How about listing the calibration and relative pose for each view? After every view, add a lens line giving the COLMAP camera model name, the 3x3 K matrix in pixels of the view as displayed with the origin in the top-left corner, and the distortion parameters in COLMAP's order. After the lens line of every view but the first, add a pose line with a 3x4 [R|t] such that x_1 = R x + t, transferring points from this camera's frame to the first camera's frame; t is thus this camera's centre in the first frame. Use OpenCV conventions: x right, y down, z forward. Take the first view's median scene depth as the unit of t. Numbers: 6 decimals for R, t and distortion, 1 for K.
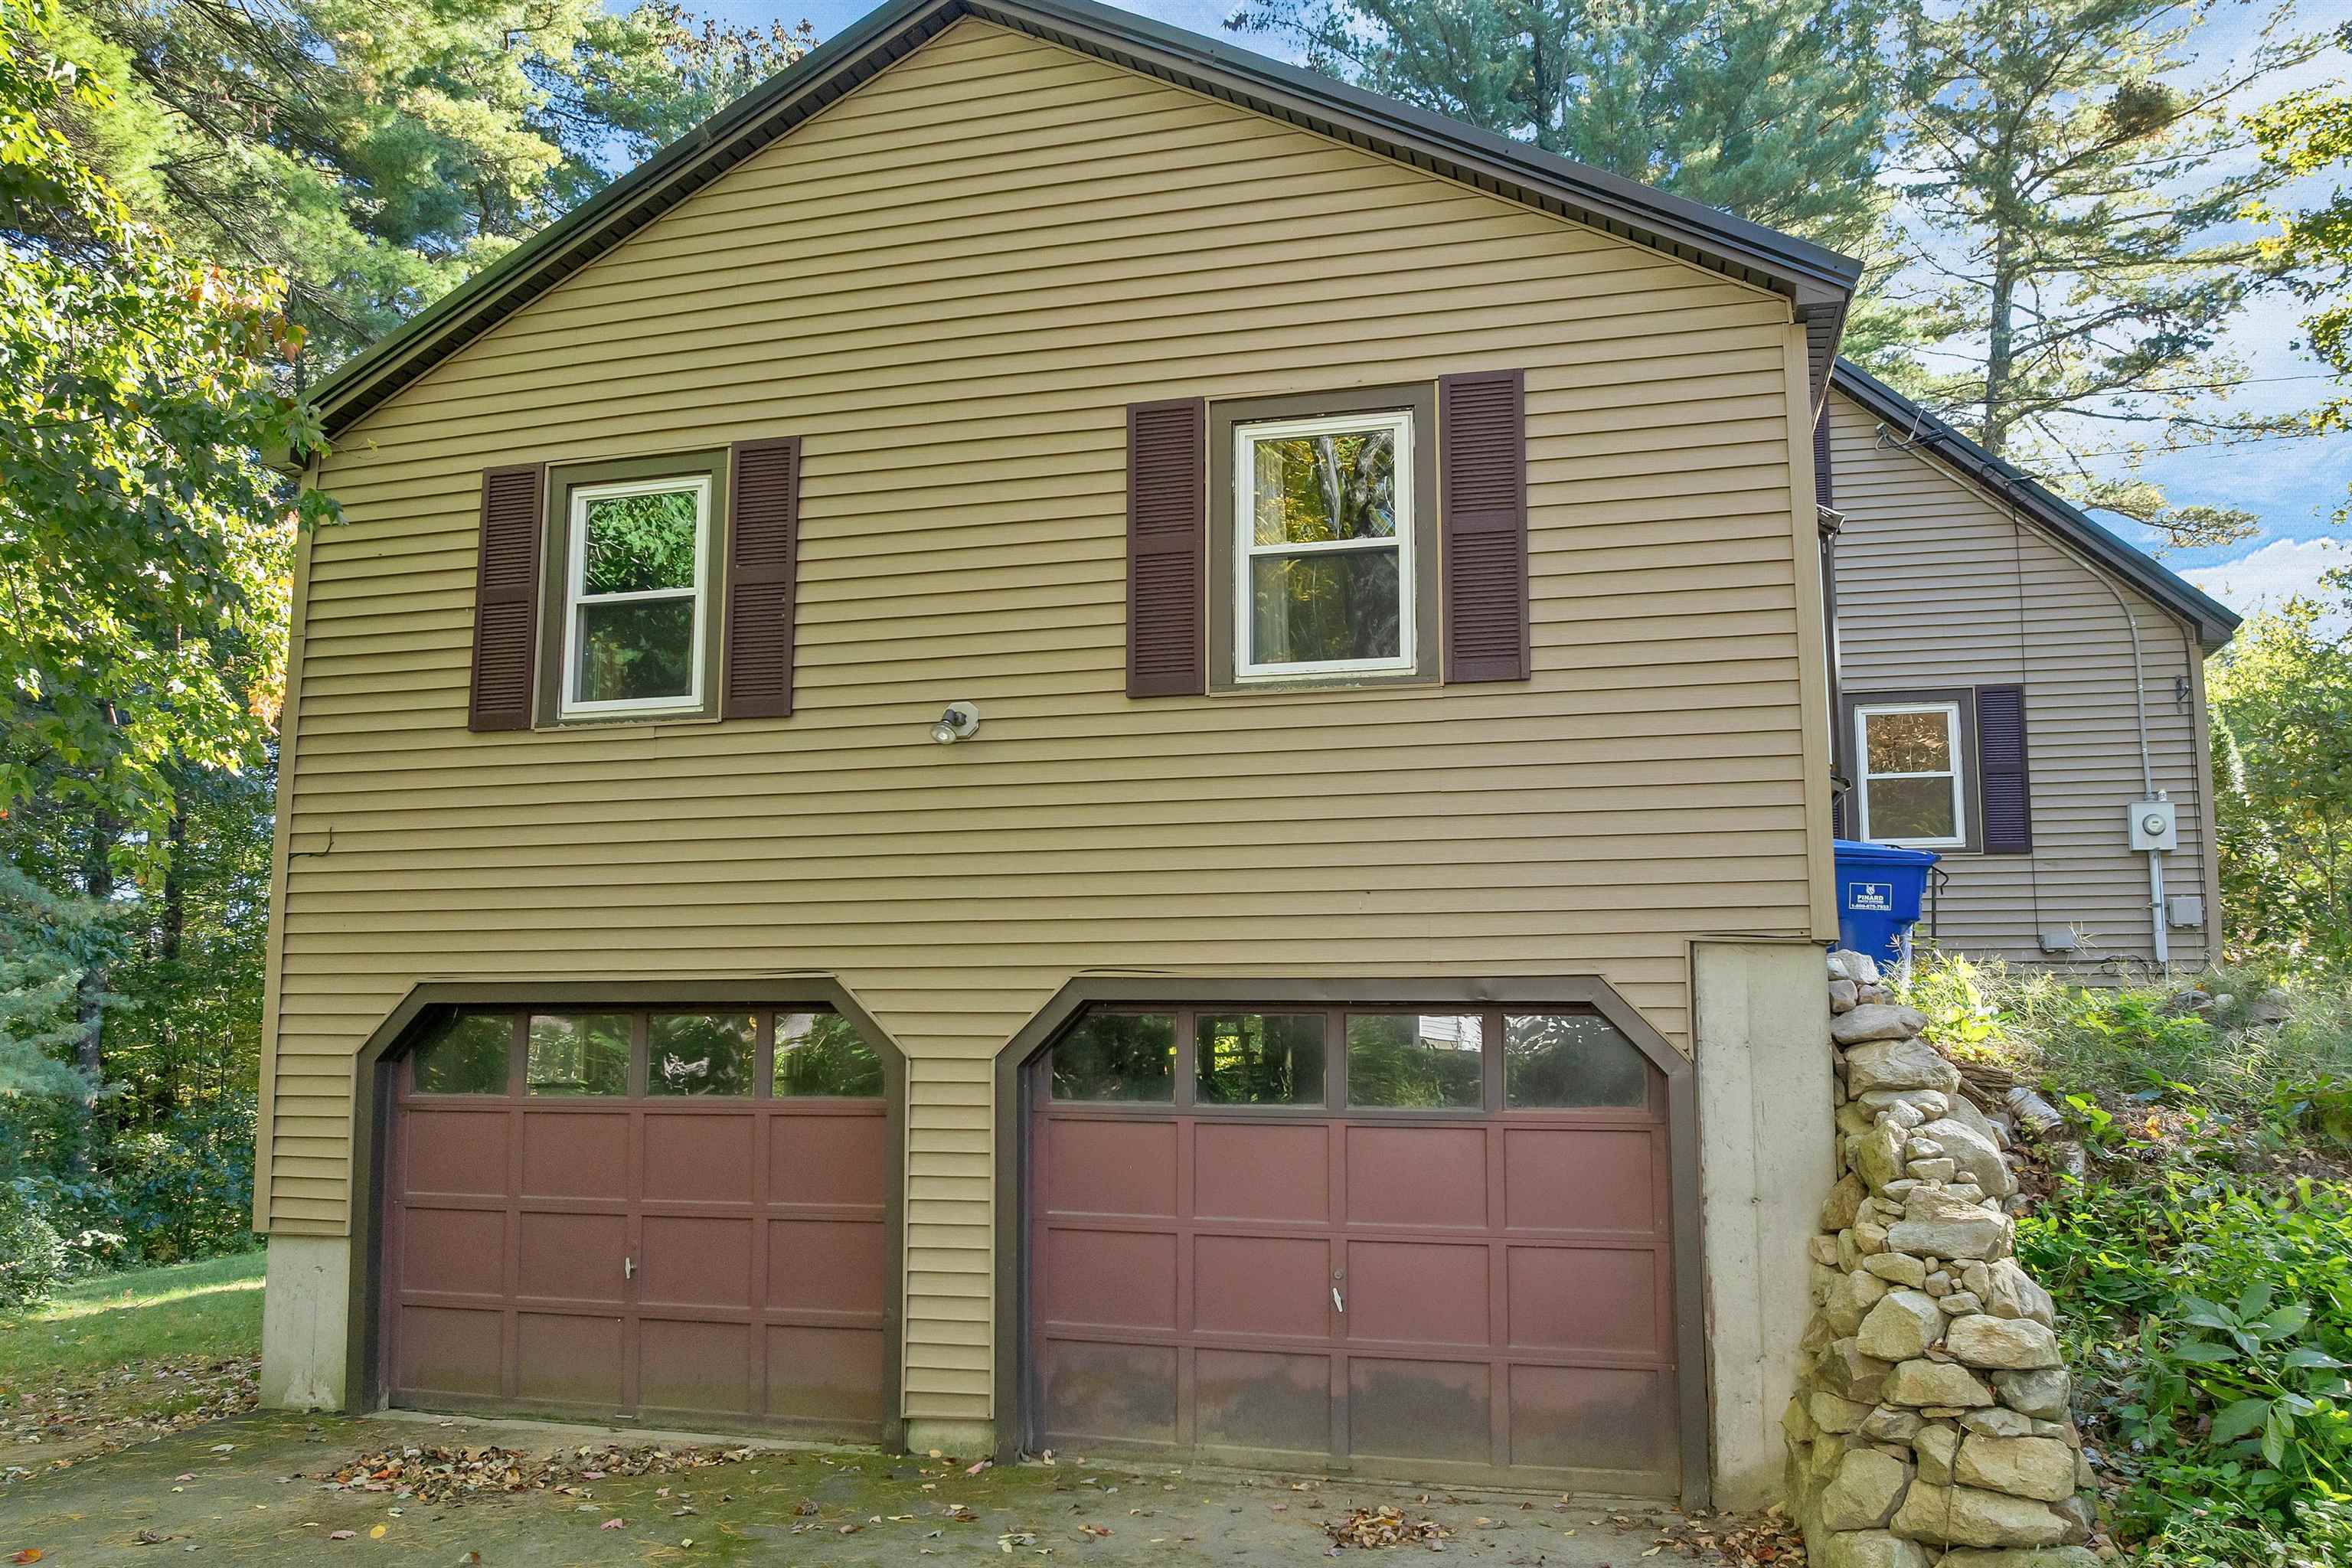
lens RADIAL K [[1668.4, 0, 1176.0], [0, 1668.4, 784.0], [0, 0, 1]] dist [-0.025201, -0.030291]
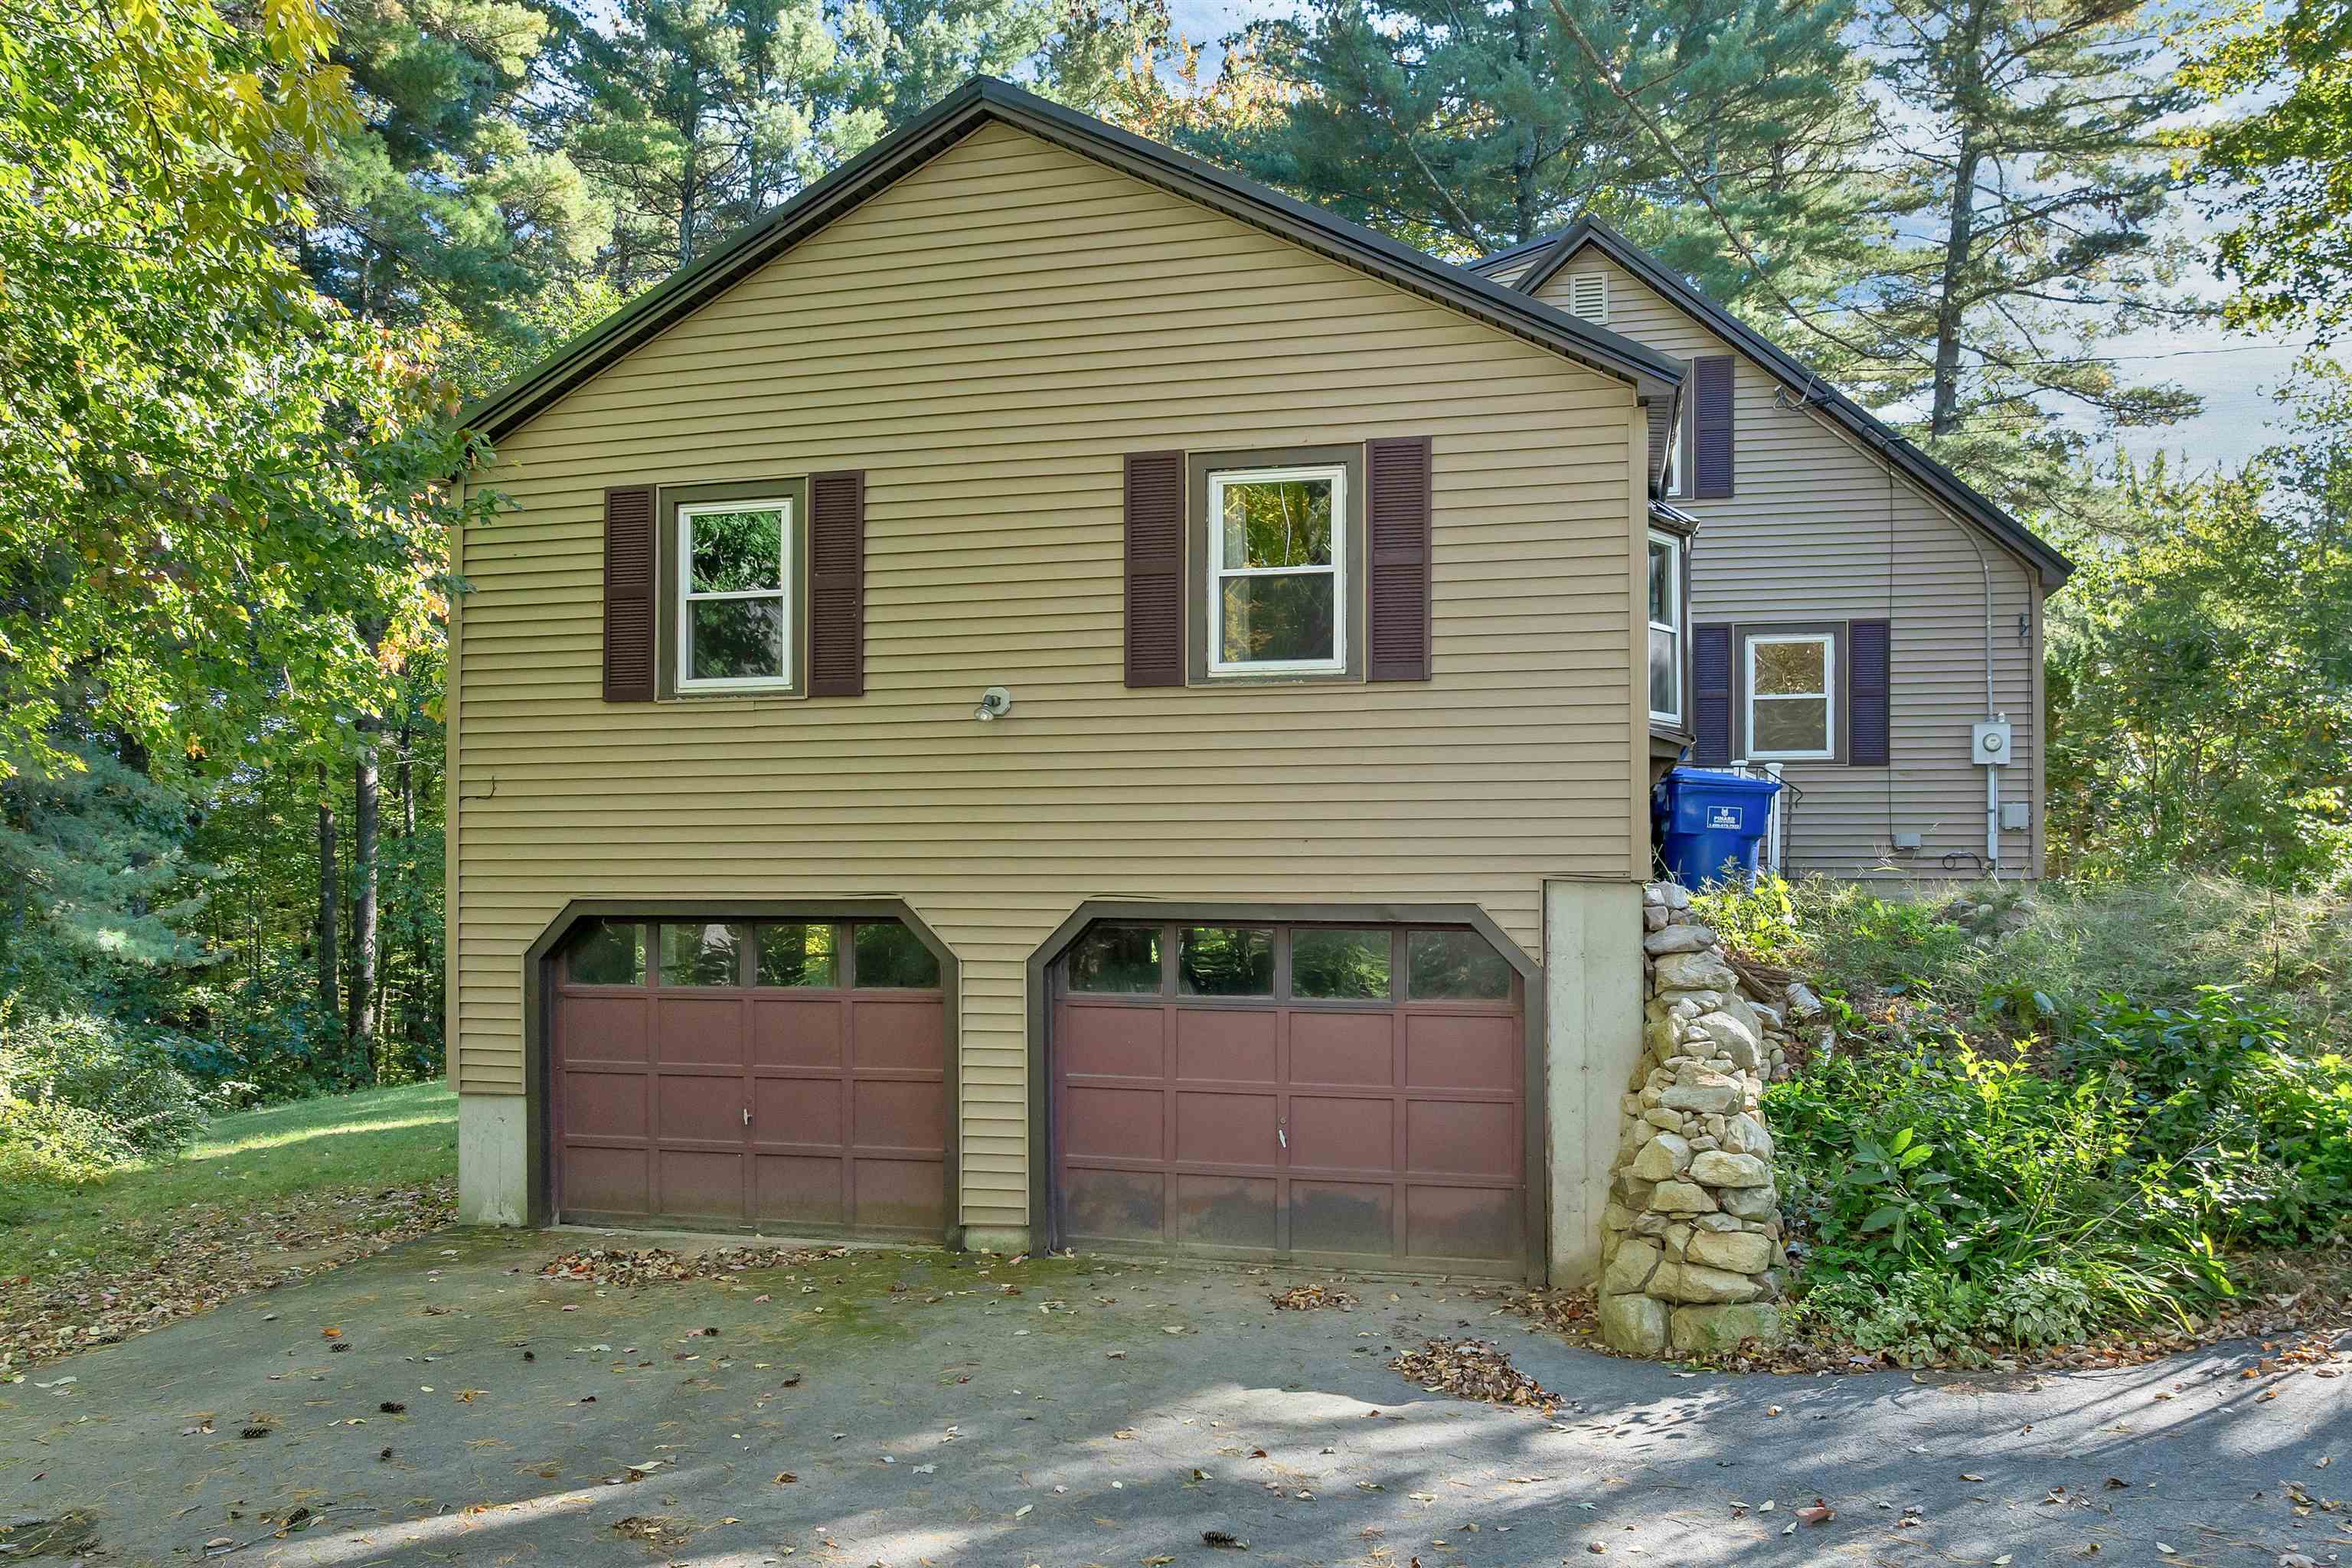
lens RADIAL K [[1668.4, 0, 1176.0], [0, 1668.4, 784.0], [0, 0, 1]] dist [-0.025201, -0.030291]
pose [[0.999947, -0.000758, 0.010222, -0.002988], [-0.000207, 0.995569, 0.094031, -0.098475], [-0.010248, -0.094028, 0.995517, -0.302589]]
